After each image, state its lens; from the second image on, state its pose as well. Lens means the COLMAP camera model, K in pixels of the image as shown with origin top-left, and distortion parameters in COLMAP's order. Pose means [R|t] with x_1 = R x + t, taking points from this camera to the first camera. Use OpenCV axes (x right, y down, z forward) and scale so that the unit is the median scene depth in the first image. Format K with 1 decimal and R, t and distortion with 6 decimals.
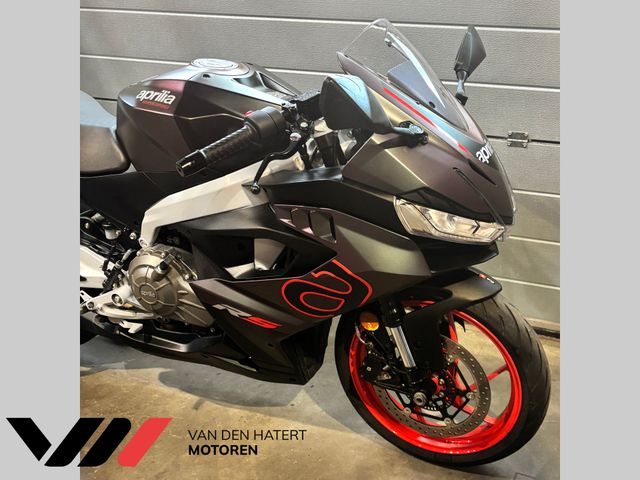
lens RADIAL K [[600.9, 0, 320.0], [0, 600.9, 240.0], [0, 0, 1]] dist [-0.001142, 0.011242]
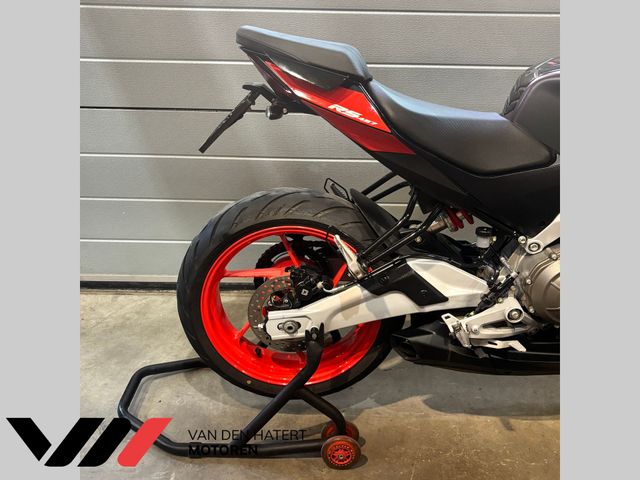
lens RADIAL K [[599.7, 0, 320.1], [0, 599.7, 210.9], [0, 0, 1]] dist [0.000944, -0.000850]
pose [[0.941558, -0.105925, 0.319764, -0.974581], [0.124133, 0.991574, -0.037047, -0.060217], [-0.313145, 0.074575, 0.946773, 0.293288]]
